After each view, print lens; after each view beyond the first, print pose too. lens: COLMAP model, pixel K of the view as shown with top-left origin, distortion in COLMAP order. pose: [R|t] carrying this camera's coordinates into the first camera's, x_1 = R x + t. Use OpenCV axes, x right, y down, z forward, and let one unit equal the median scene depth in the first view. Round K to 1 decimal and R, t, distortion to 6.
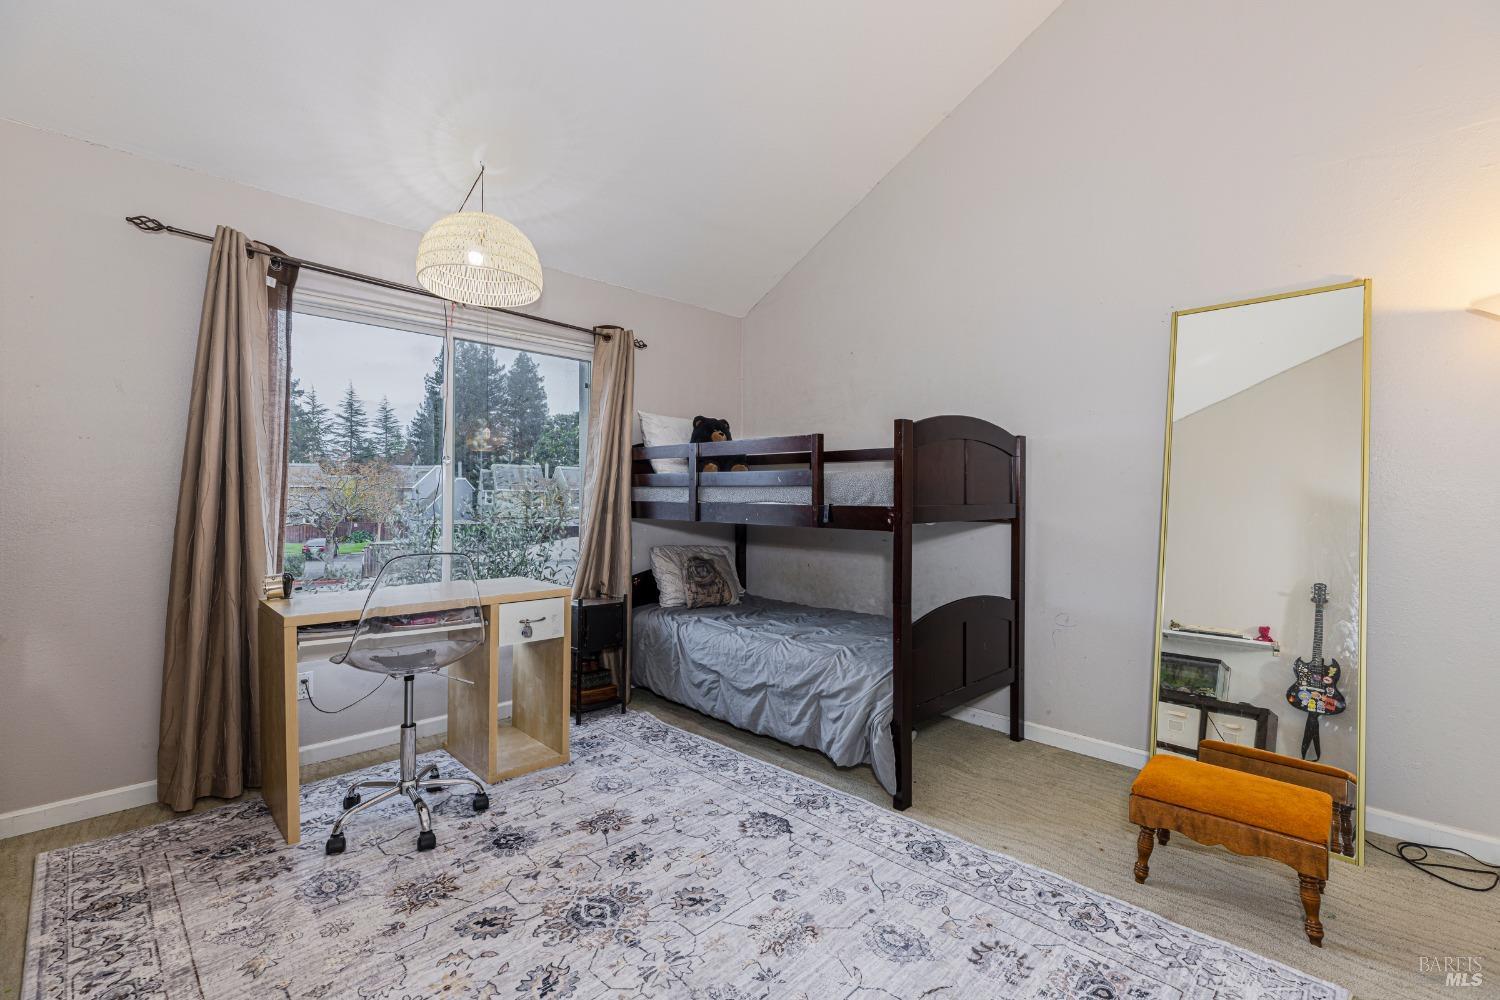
lens RADIAL K [[674.0, 0, 748.5], [0, 674.0, 497.0], [0, 0, 1]] dist [0.002117, -0.001388]
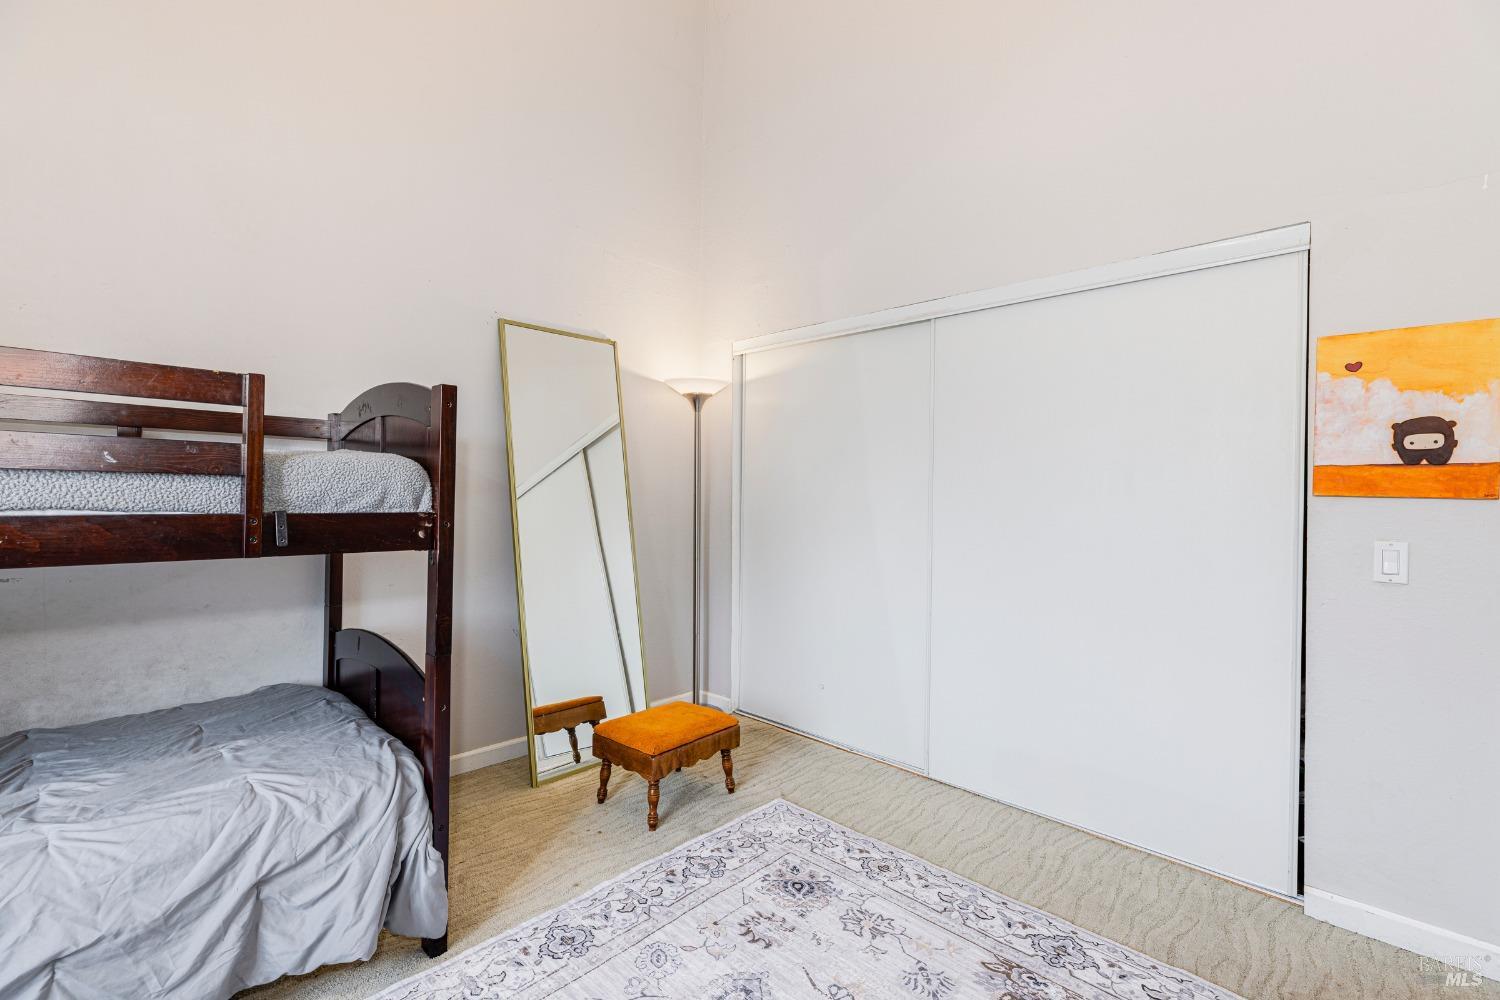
lens RADIAL K [[674.0, 0, 748.4], [0, 674.0, 501.6], [0, 0, 1]] dist [0.002117, -0.001388]
pose [[-0.032965, -0.012359, 0.999380, -0.456220], [-0.009881, 0.999879, 0.012039, -0.007374], [-0.999408, -0.009478, -0.033083, 0.697429]]
